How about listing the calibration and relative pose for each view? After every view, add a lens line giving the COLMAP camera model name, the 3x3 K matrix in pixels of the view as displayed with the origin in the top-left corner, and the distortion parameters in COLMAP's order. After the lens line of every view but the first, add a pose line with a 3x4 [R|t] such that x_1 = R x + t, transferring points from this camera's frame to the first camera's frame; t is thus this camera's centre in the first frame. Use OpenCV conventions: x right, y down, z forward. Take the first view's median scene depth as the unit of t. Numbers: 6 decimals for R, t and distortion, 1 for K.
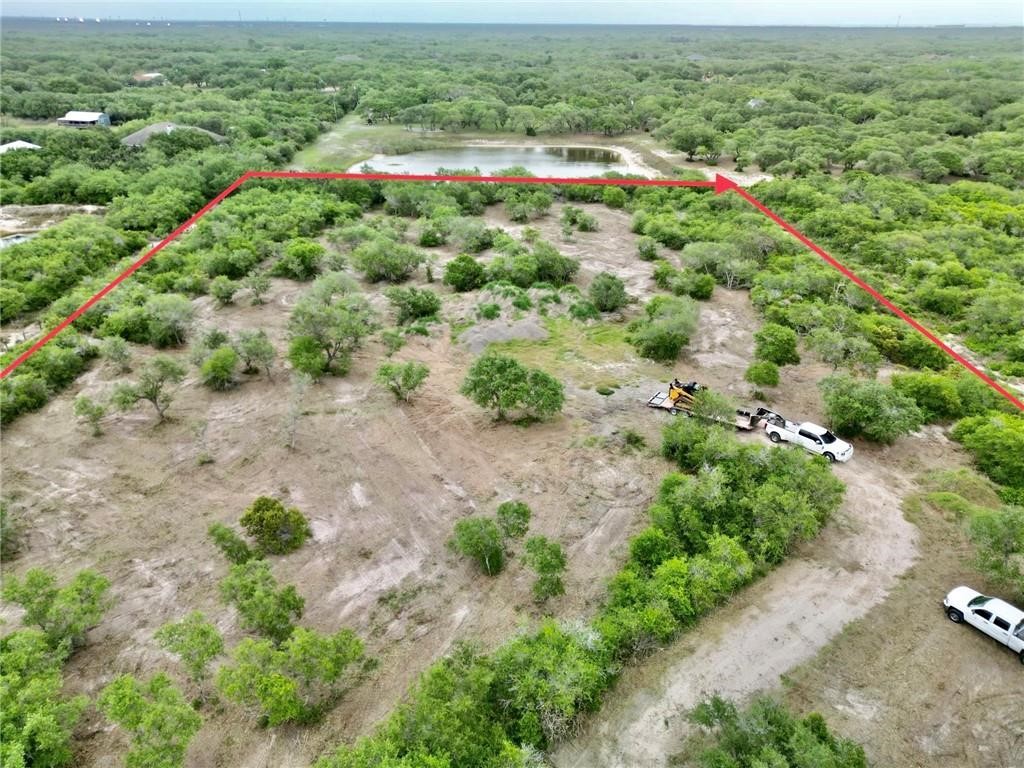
lens RADIAL K [[702.3, 0, 512.0], [0, 702.3, 384.0], [0, 0, 1]] dist [0.090070, 0.000770]
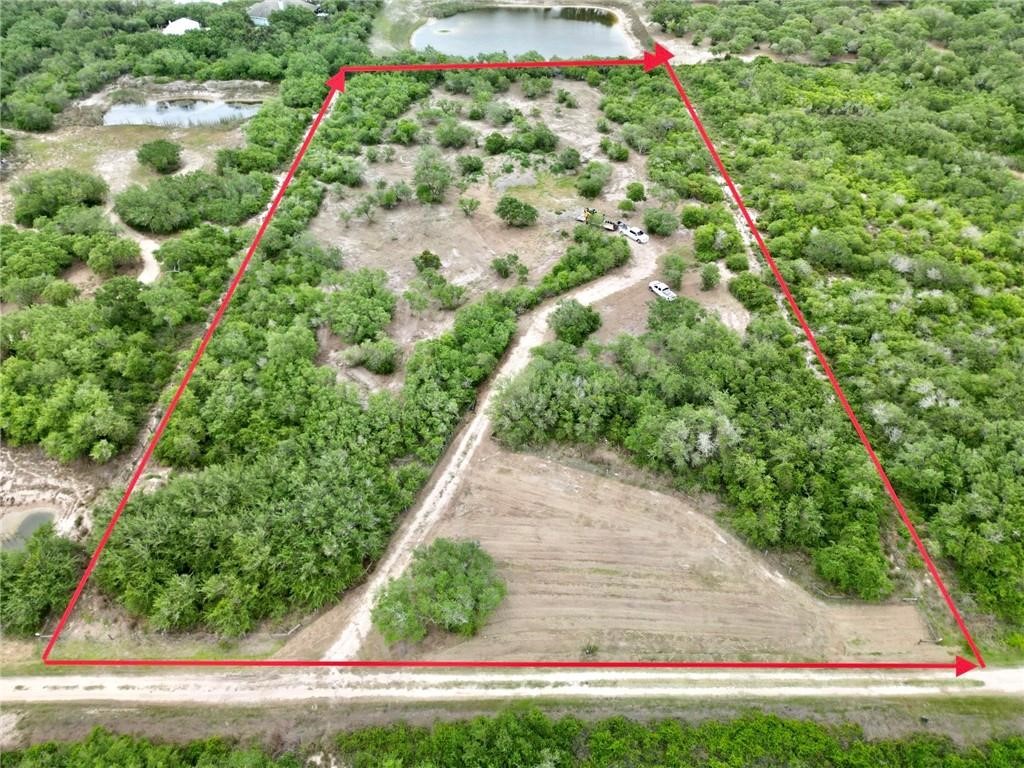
lens RADIAL K [[703.0, 0, 512.0], [0, 703.0, 384.0], [0, 0, 1]] dist [0.083622, -0.124499]
pose [[0.998999, 0.024449, -0.037457, 0.066721], [-0.013929, 0.965802, 0.258906, -0.034380], [0.042506, -0.258125, 0.965176, -1.057874]]
